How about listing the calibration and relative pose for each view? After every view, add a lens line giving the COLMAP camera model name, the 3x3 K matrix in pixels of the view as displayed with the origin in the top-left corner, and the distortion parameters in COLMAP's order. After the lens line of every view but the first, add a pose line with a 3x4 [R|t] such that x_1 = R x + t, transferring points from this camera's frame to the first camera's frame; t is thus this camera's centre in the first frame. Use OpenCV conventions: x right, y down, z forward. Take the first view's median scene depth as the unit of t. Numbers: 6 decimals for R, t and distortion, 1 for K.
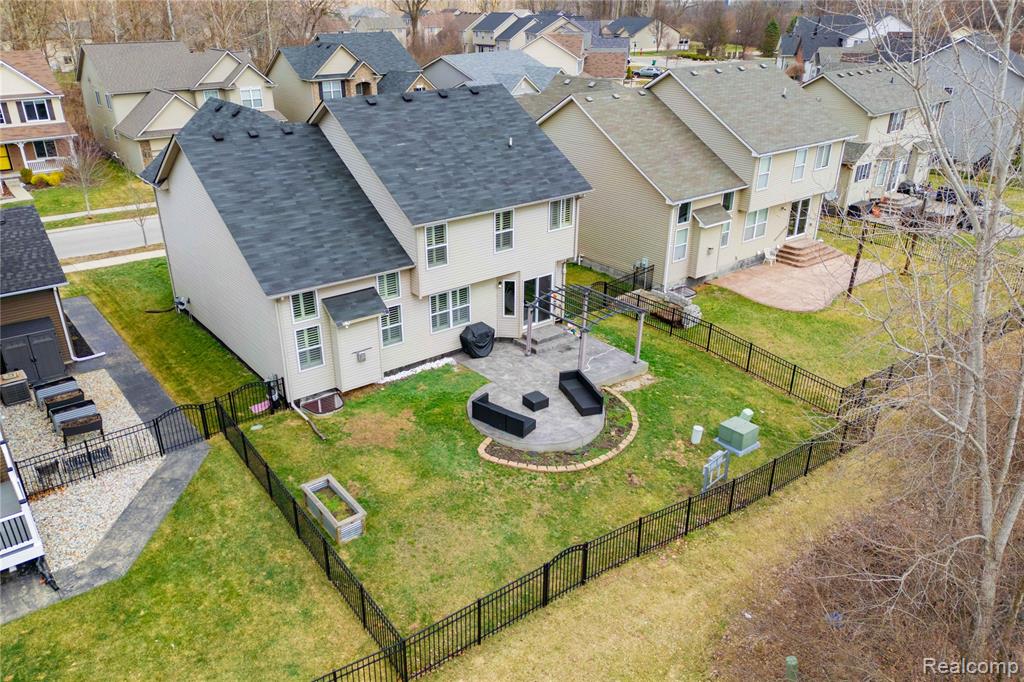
lens RADIAL K [[732.2, 0, 496.6], [0, 732.2, 362.4], [0, 0, 1]] dist [0.110592, -0.139646]
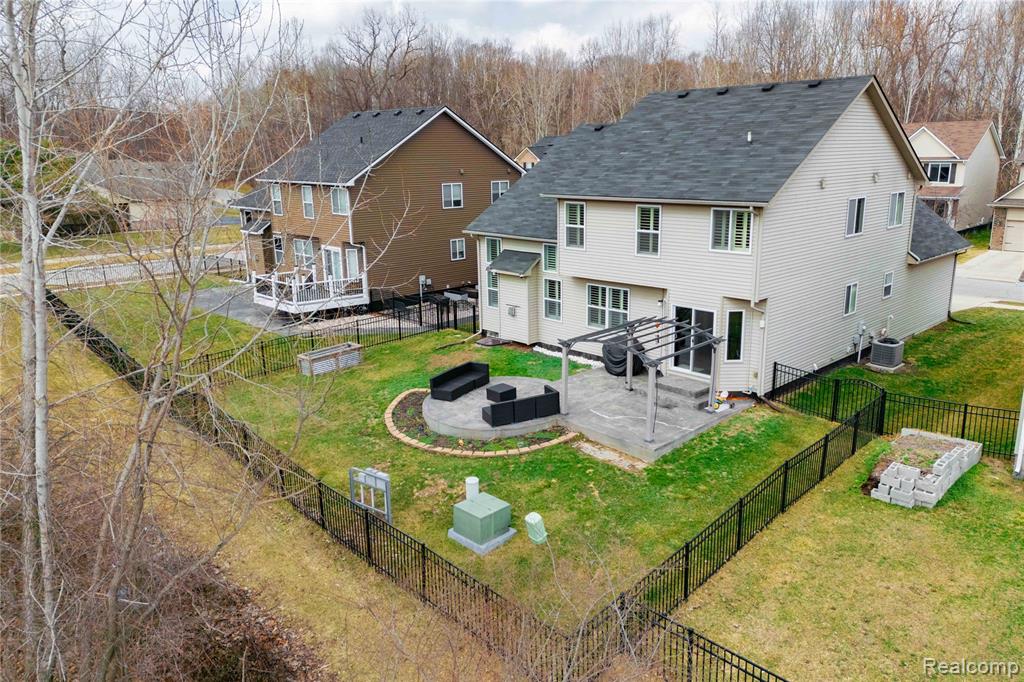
lens RADIAL K [[743.5, 0, 541.2], [0, 743.5, 339.3], [0, 0, 1]] dist [0.105464, -0.000551]
pose [[0.152141, 0.247795, -0.956792, 0.843573], [-0.422804, 0.891330, 0.163610, -0.160639], [0.893359, 0.379644, 0.240376, 0.750829]]
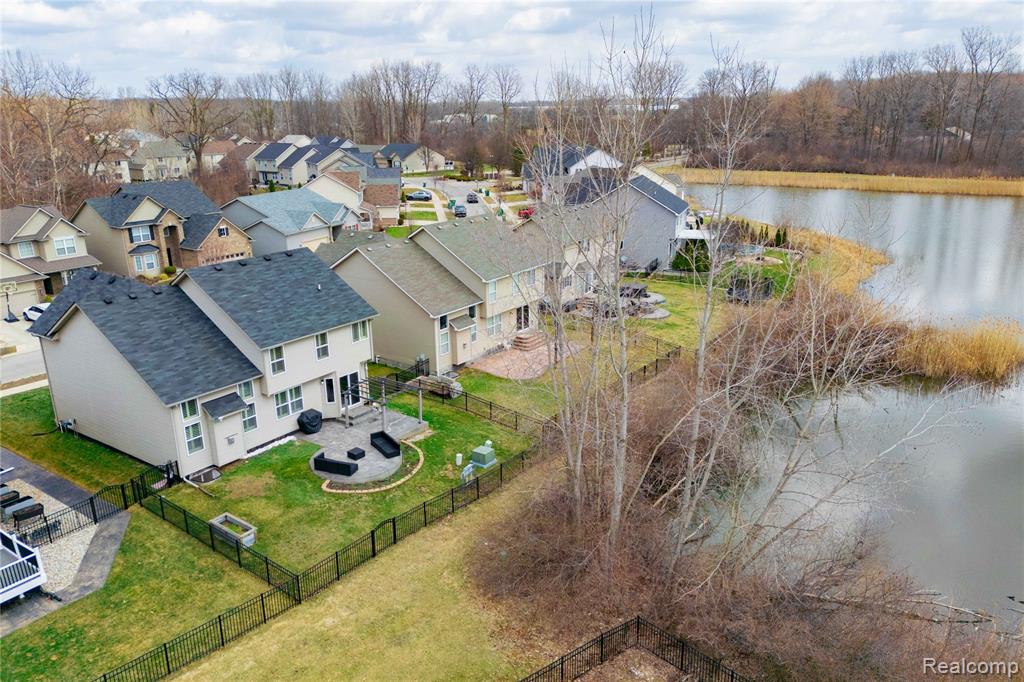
lens RADIAL K [[732.2, 0, 496.6], [0, 732.2, 362.4], [0, 0, 1]] dist [0.110592, -0.139646]
pose [[0.960195, -0.098444, 0.261409, -0.045304], [0.131517, 0.984948, -0.112160, 0.071106], [-0.246432, 0.142075, 0.958690, -0.538088]]
